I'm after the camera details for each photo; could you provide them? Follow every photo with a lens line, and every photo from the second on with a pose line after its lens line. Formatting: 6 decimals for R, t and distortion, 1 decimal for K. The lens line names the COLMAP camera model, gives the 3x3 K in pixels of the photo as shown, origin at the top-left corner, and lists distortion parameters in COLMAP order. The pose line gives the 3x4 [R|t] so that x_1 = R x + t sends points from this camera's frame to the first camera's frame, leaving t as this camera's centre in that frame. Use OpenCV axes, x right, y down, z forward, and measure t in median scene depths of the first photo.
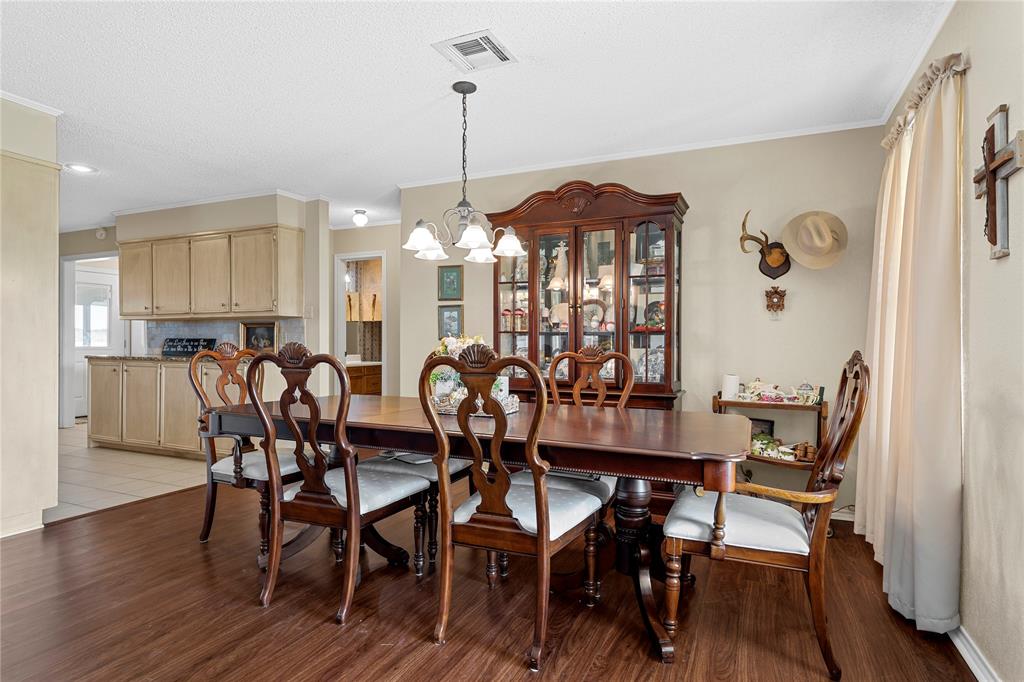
lens RADIAL K [[556.4, 0, 512.0], [0, 556.4, 340.6], [0, 0, 1]] dist [-0.000375, 0.000002]
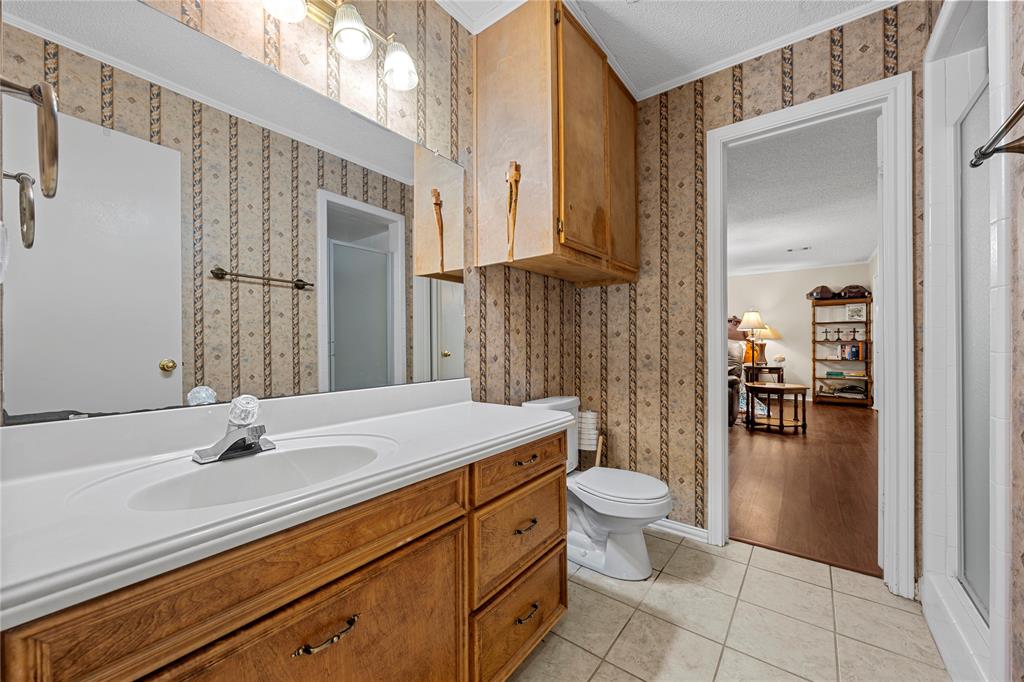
lens RADIAL K [[391.6, 0, 509.6], [0, 391.6, 340.5], [0, 0, 1]] dist [-0.002459, -0.000004]
pose [[0.974276, -0.002897, -0.225338, -0.203787], [0.002220, 0.999992, -0.003260, 0.005420], [0.225345, 0.002676, 0.974275, 0.798767]]
